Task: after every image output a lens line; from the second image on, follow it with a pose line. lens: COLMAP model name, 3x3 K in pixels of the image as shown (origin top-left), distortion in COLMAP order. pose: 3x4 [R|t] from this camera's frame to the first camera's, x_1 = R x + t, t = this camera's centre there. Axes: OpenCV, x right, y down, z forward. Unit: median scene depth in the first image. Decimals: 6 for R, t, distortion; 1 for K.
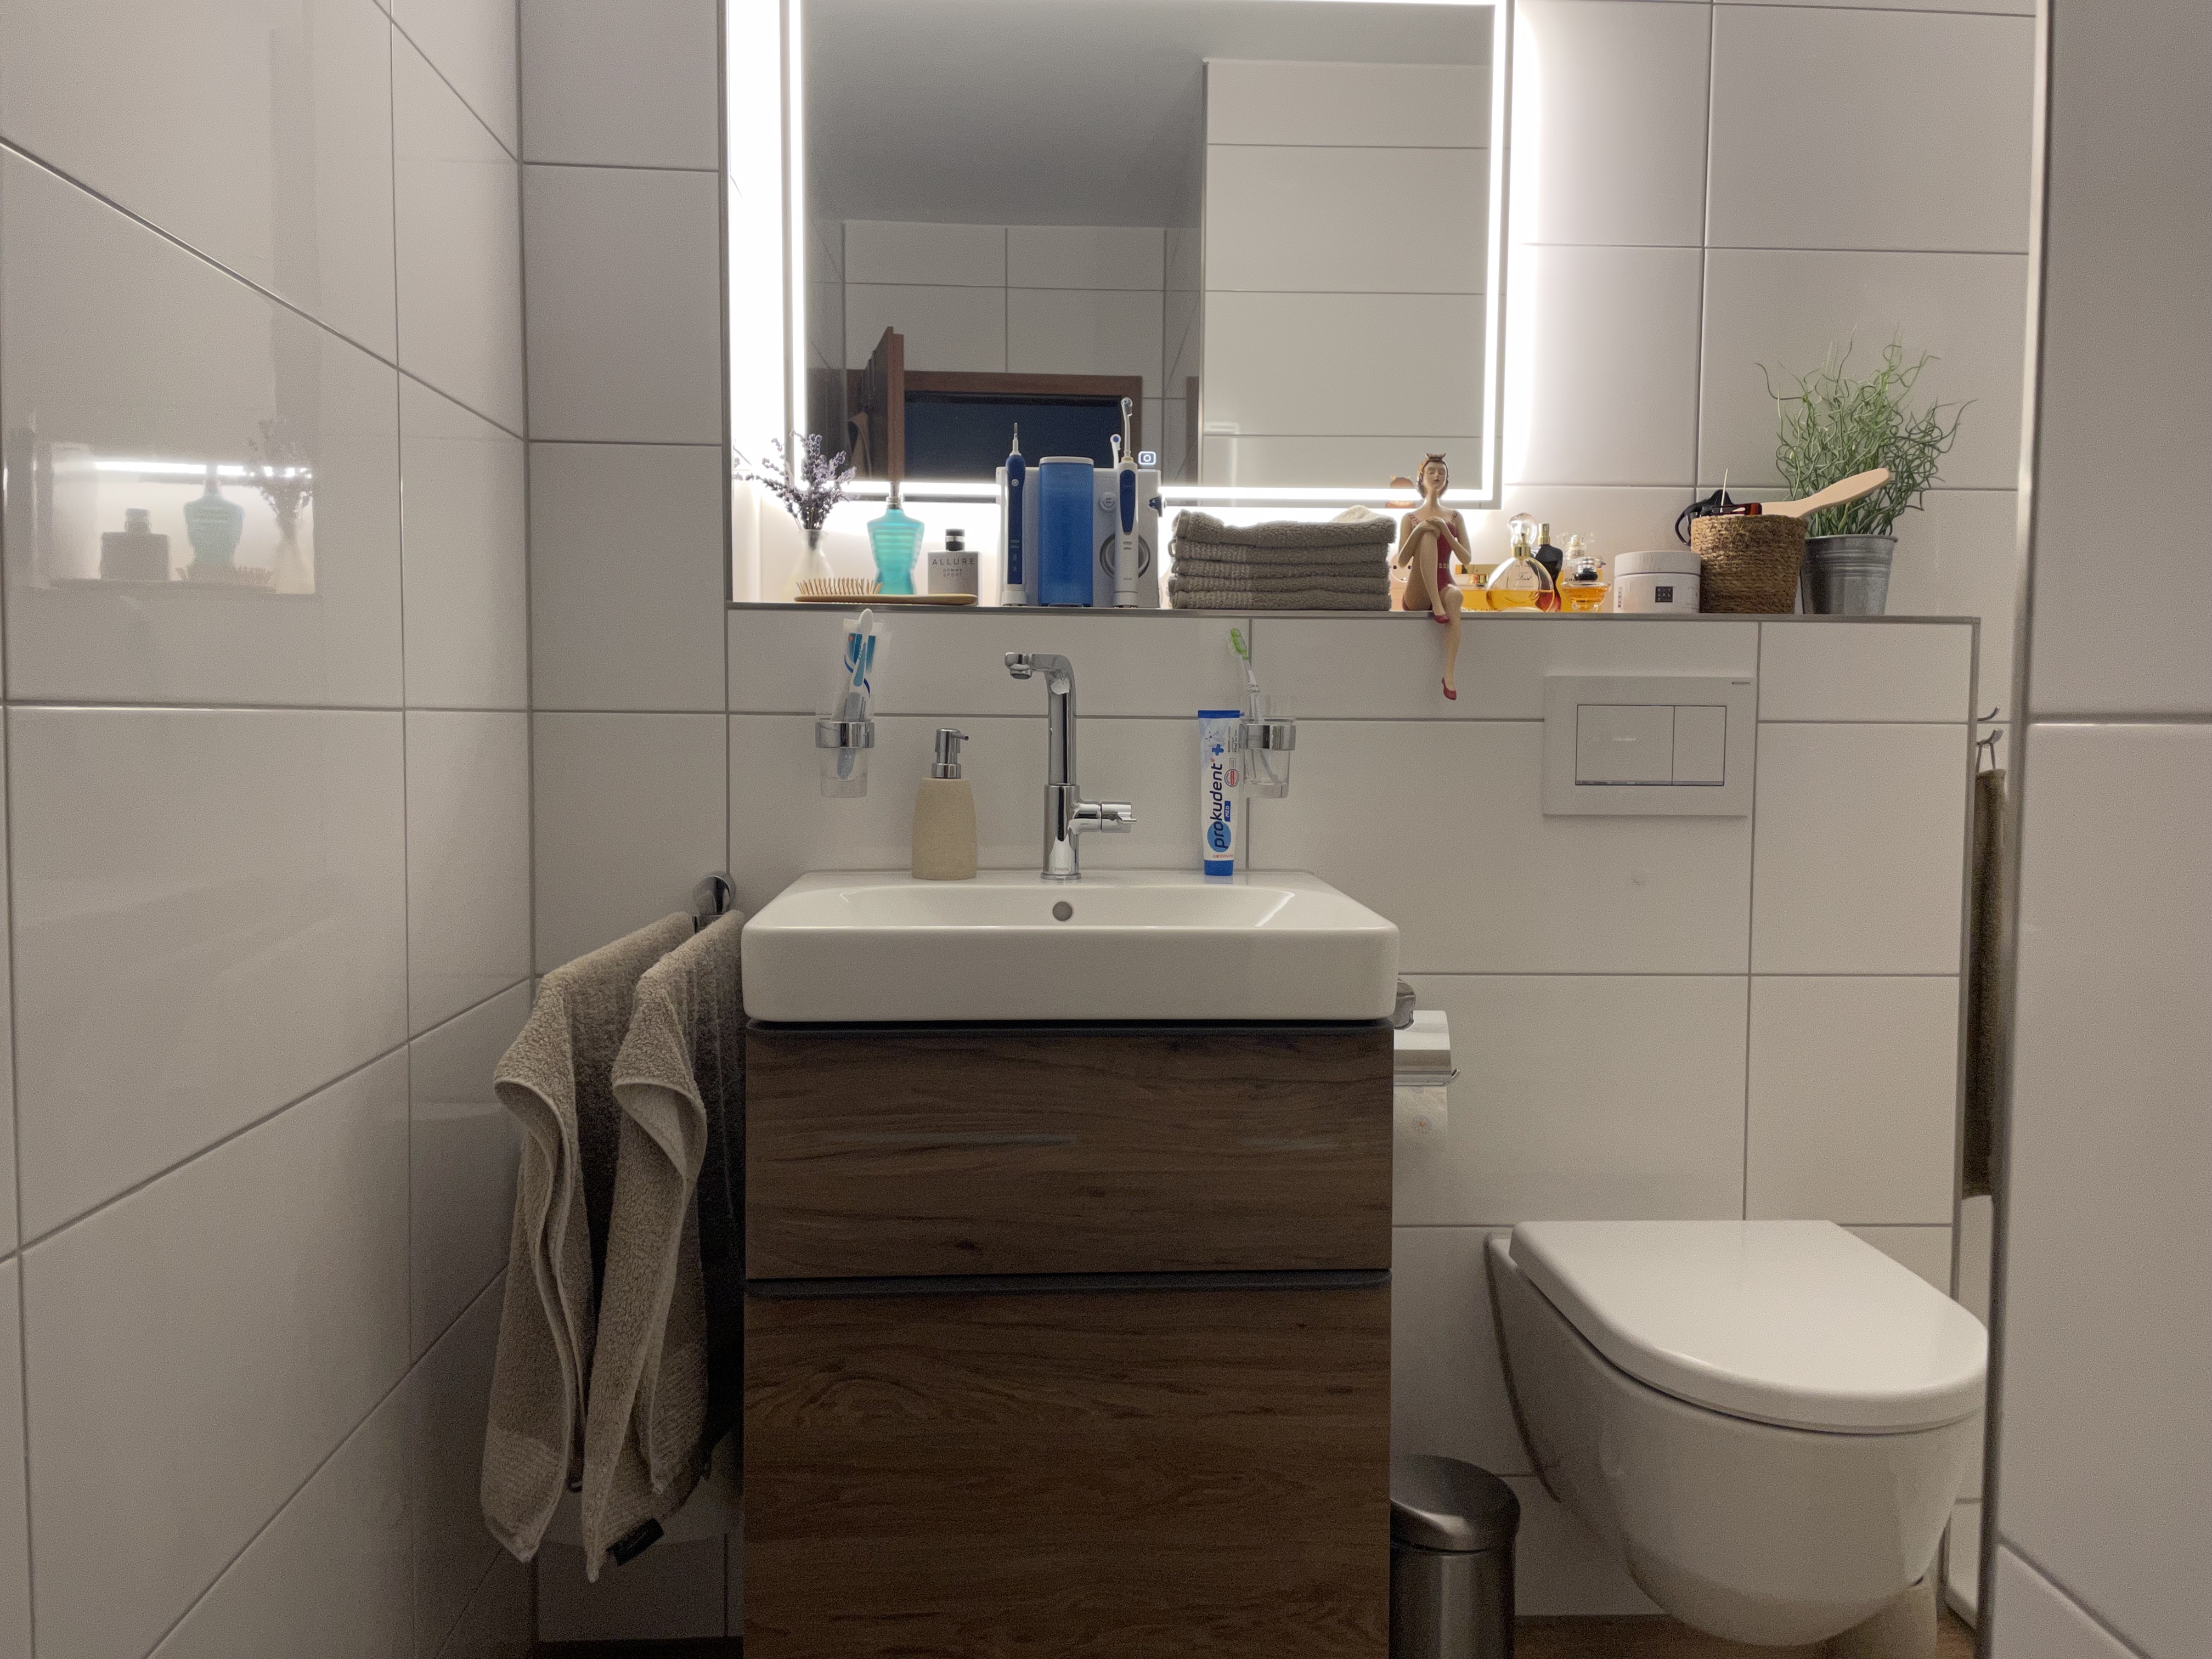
lens RADIAL K [[1677.4, 0, 1102.0], [0, 1677.4, 813.8], [0, 0, 1]] dist [0.069383, -0.064973]
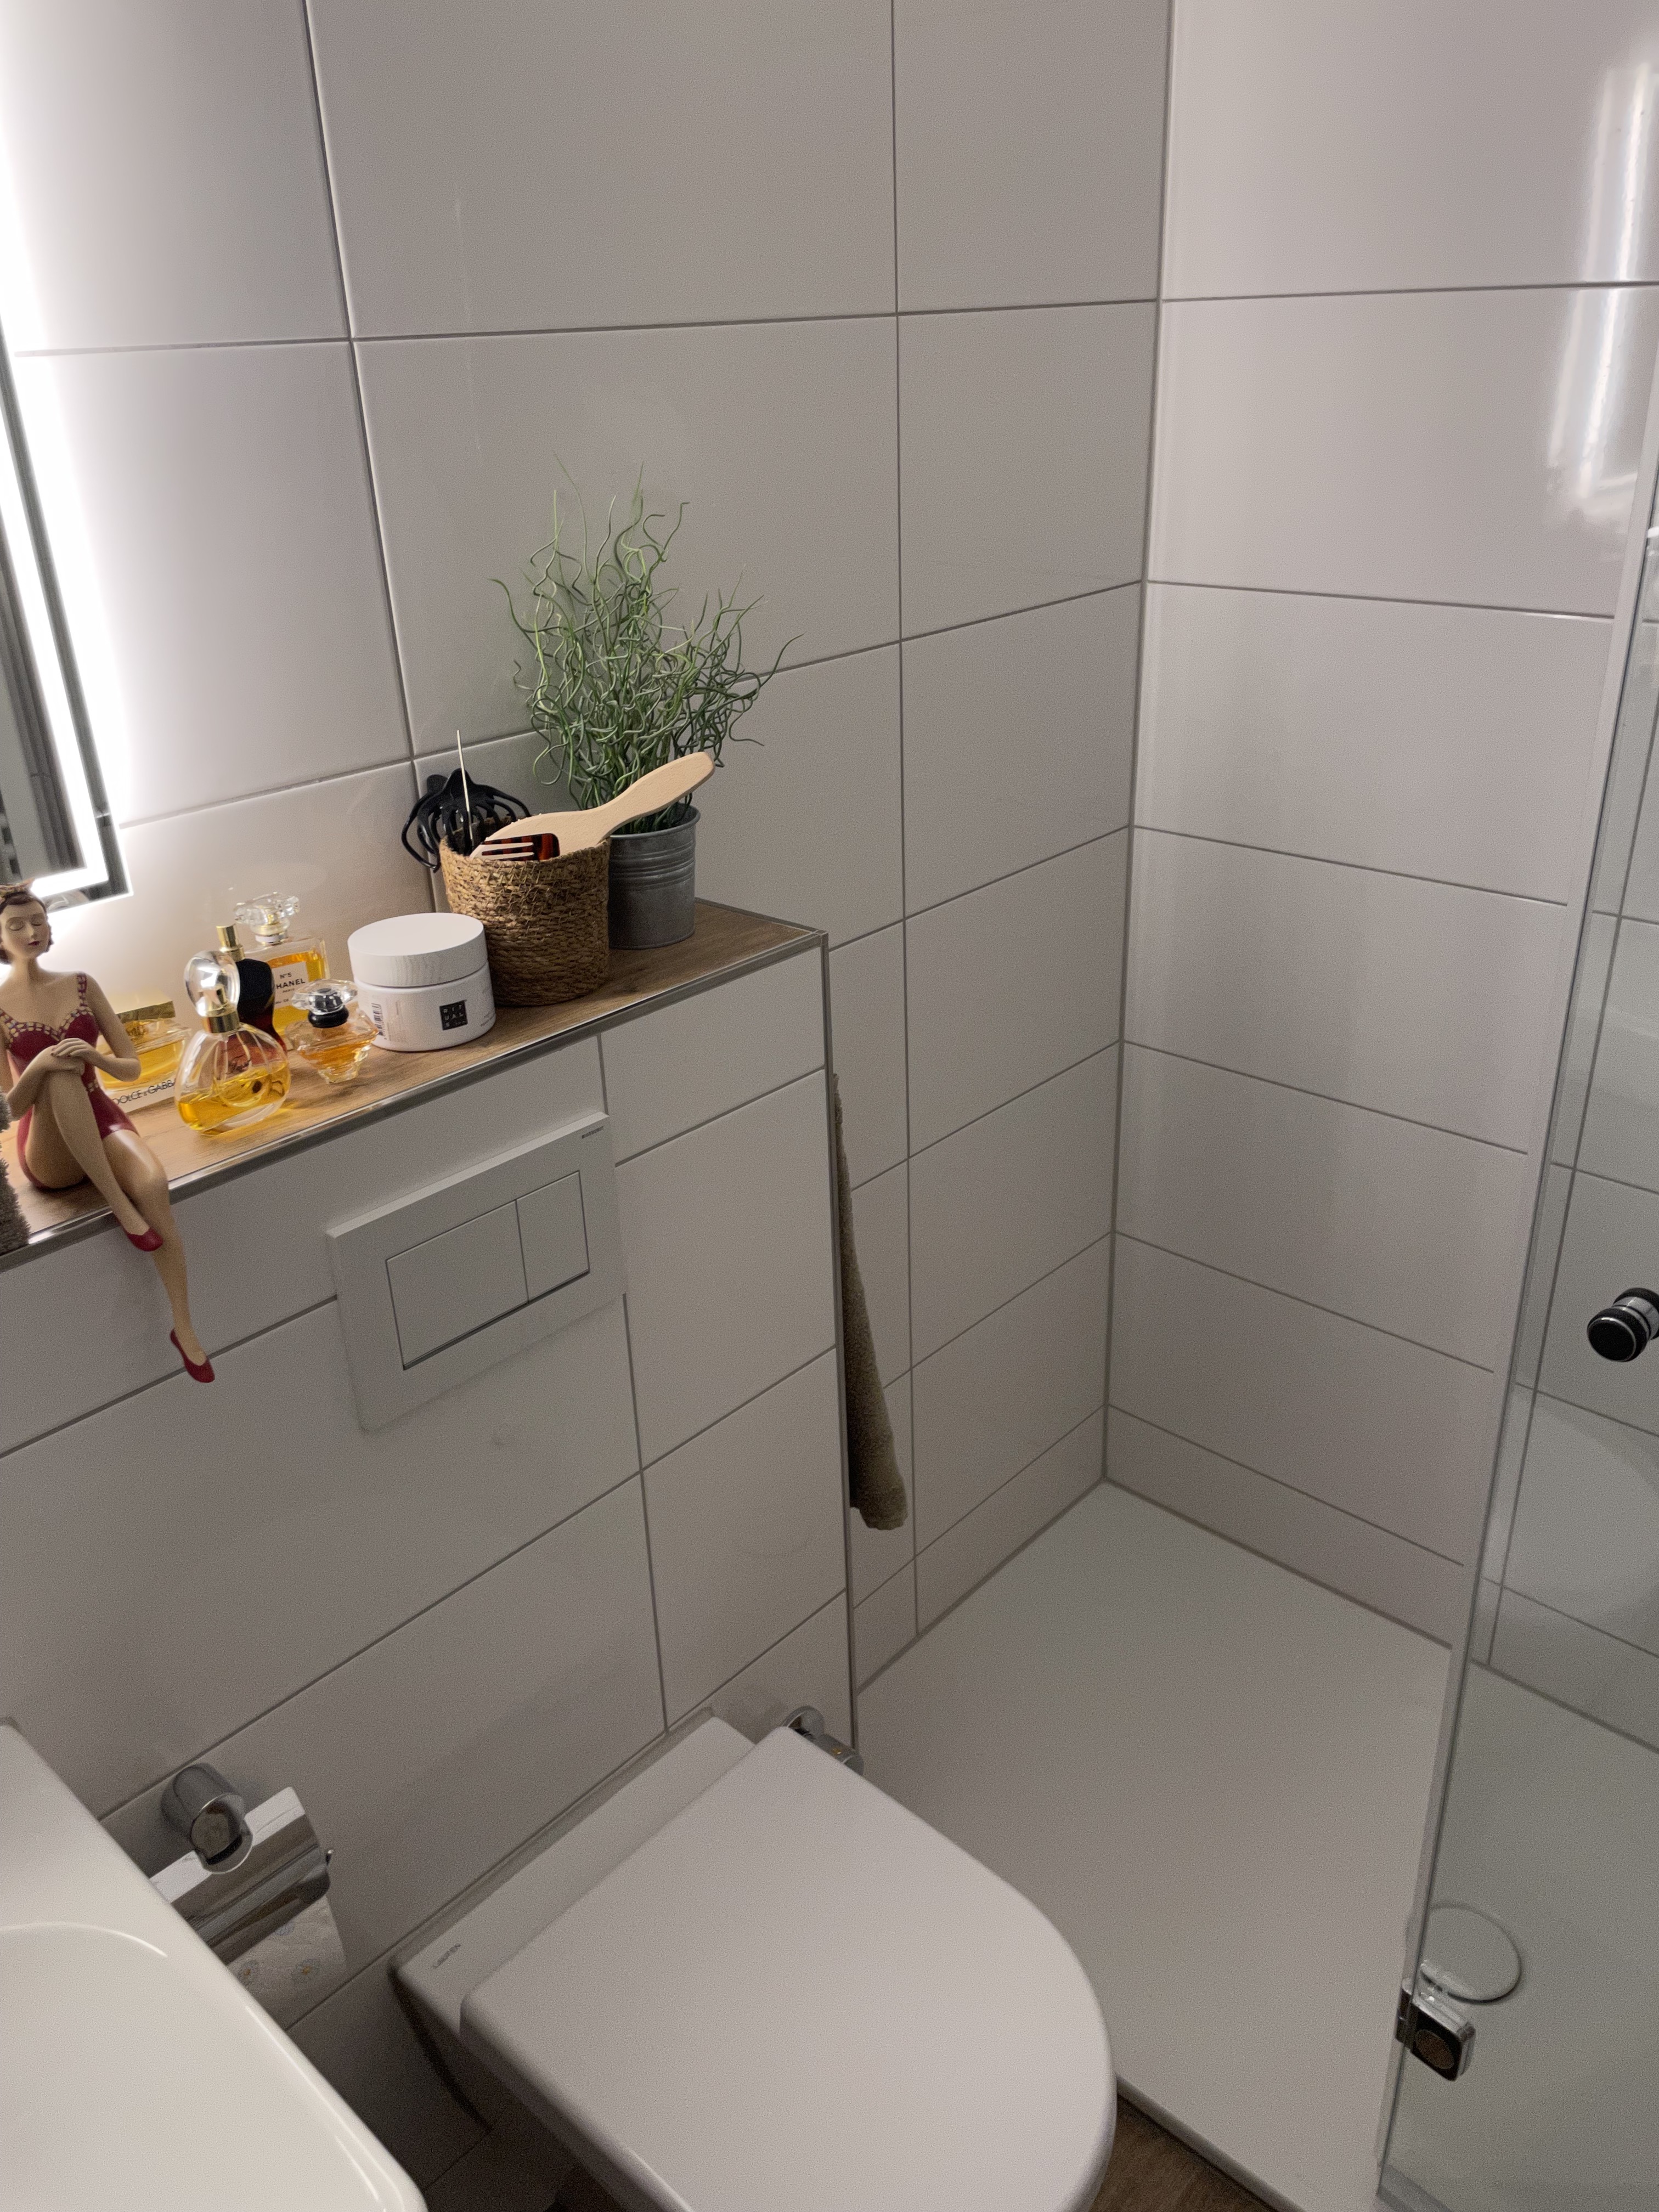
lens RADIAL K [[1677.4, 0, 879.0], [0, 1677.4, 1111.8], [0, 0, 1]] dist [0.069383, -0.064973]
pose [[0.700500, -0.325303, 0.635199, 0.037901], [0.064945, 0.915432, 0.397197, -0.342499], [-0.710691, -0.236984, 0.662387, 0.483206]]
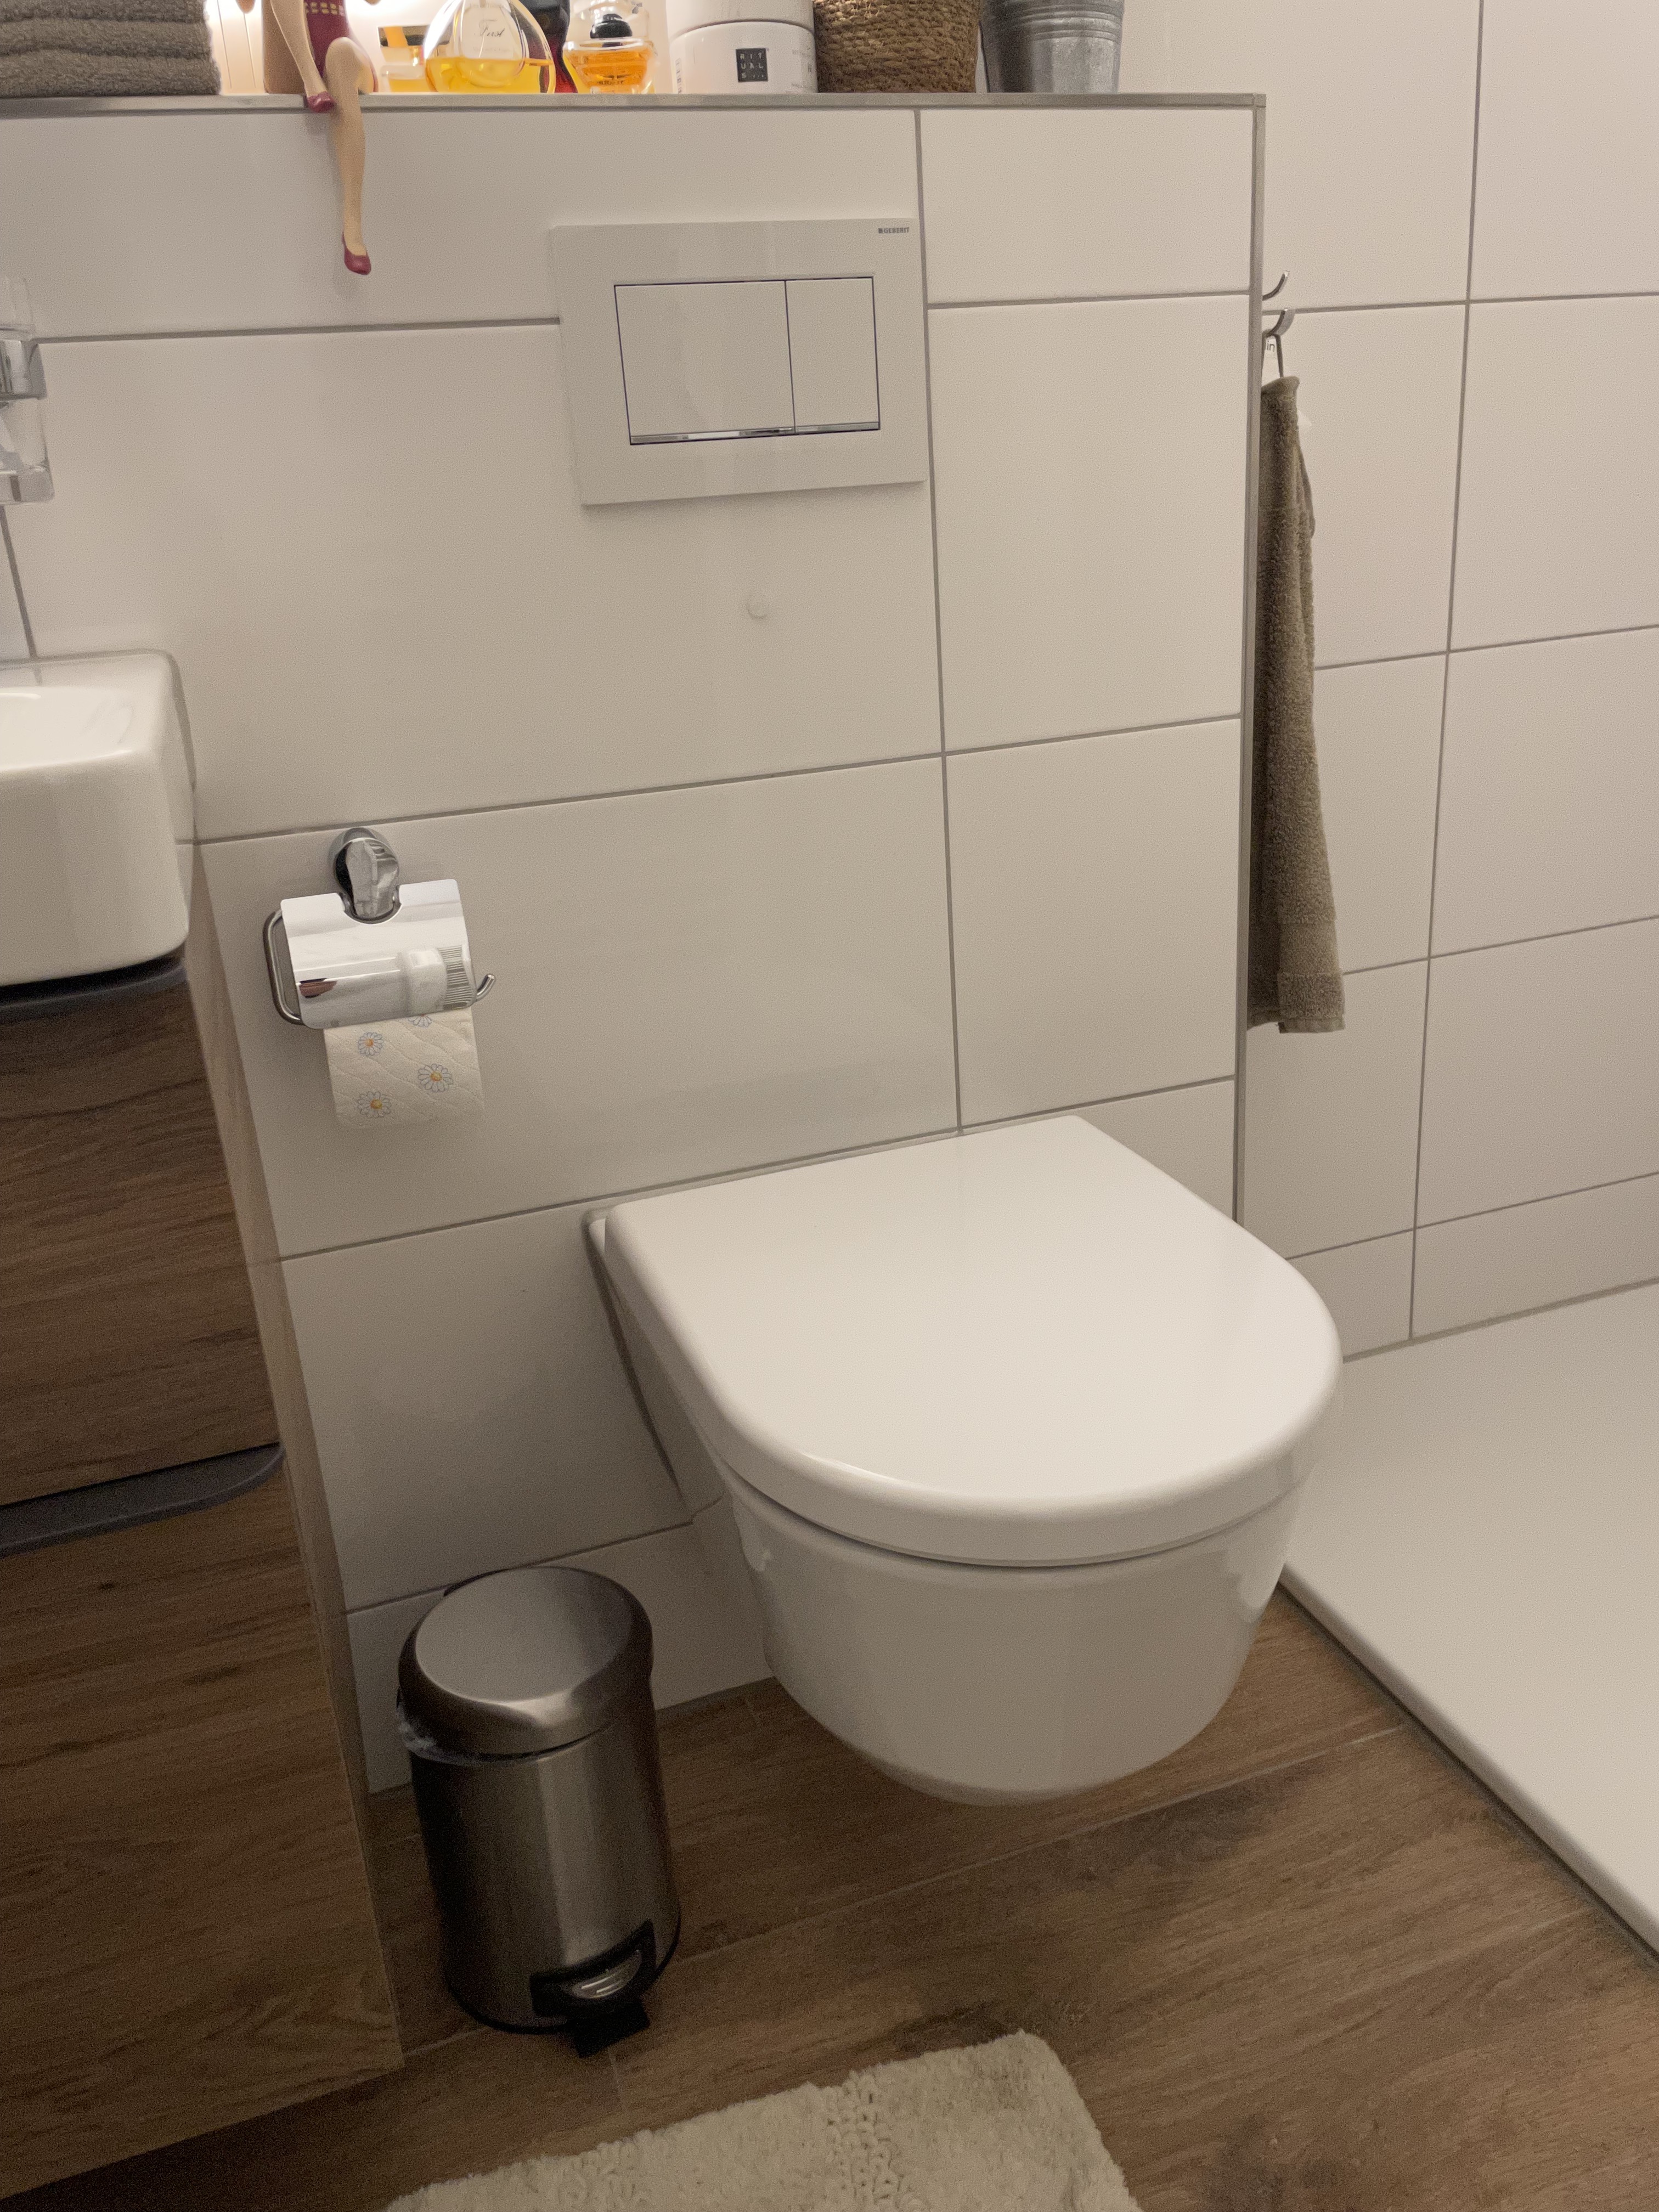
lens RADIAL K [[1677.4, 0, 816.1], [0, 1677.4, 1090.0], [0, 0, 1]] dist [0.069383, -0.064973]
pose [[0.960517, -0.159916, 0.227670, 0.178152], [0.091591, 0.954443, 0.283990, 0.033308], [-0.262713, -0.251925, 0.931405, 0.406759]]
